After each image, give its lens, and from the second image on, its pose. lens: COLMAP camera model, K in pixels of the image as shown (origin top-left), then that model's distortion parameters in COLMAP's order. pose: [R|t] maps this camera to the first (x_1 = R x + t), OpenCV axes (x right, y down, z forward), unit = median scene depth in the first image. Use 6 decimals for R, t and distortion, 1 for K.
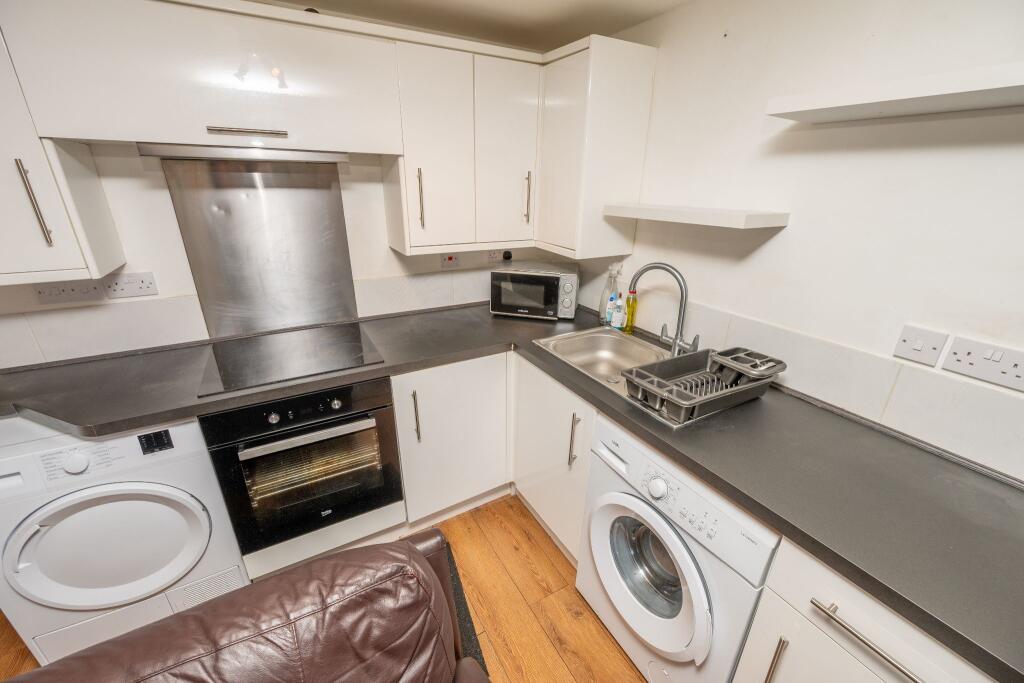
lens RADIAL K [[409.8, 0, 512.1], [0, 409.8, 335.3], [0, 0, 1]] dist [0.003972, -0.001720]
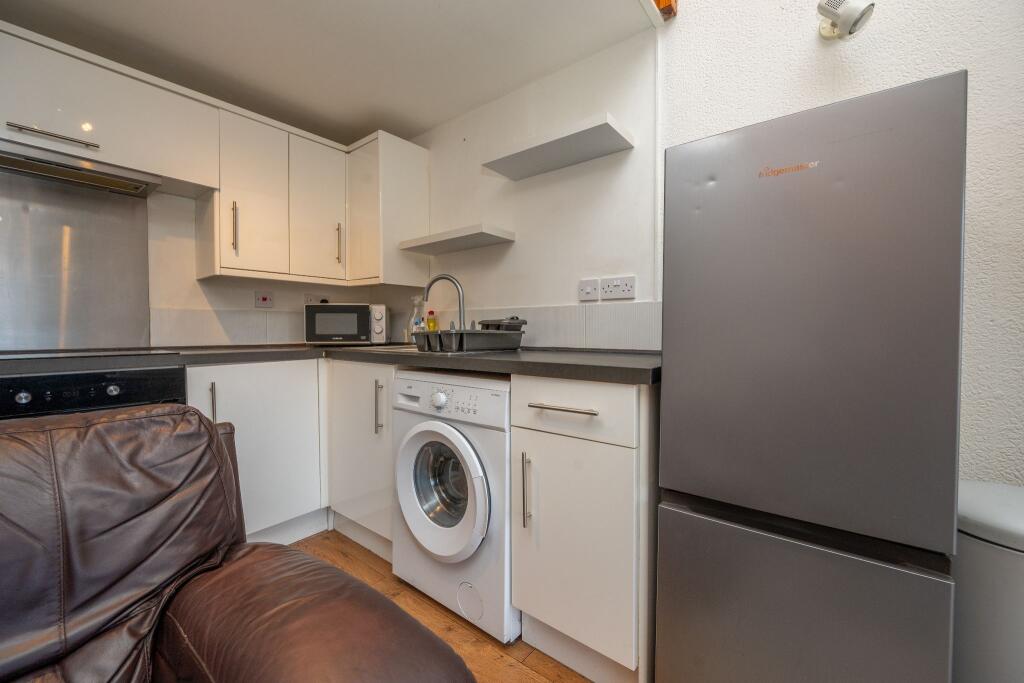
lens RADIAL K [[409.8, 0, 515.0], [0, 409.8, 330.9], [0, 0, 1]] dist [0.003972, -0.001720]
pose [[0.929739, -0.024707, 0.367390, 0.082235], [0.152141, 0.934373, -0.322181, 0.440768], [-0.335319, 0.355439, 0.872482, -0.173269]]
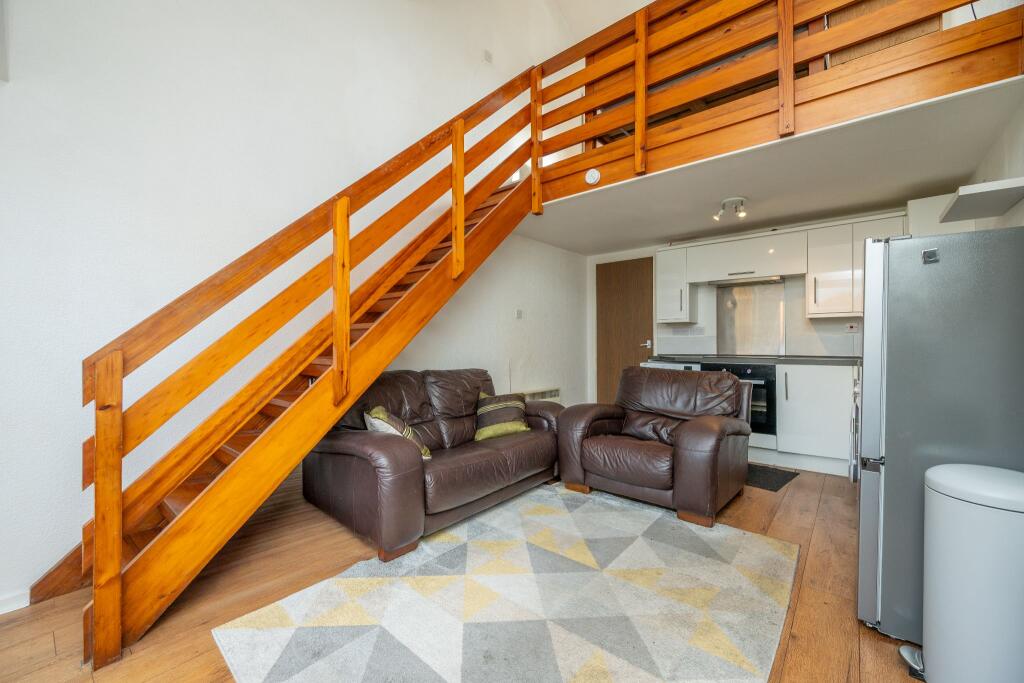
lens RADIAL K [[409.8, 0, 506.8], [0, 409.8, 342.7], [0, 0, 1]] dist [0.003972, -0.001720]
pose [[0.326364, -0.017713, -0.945078, 1.240818], [-0.335307, 0.932635, -0.133272, 0.726372], [0.883774, 0.360387, 0.298439, -0.922719]]
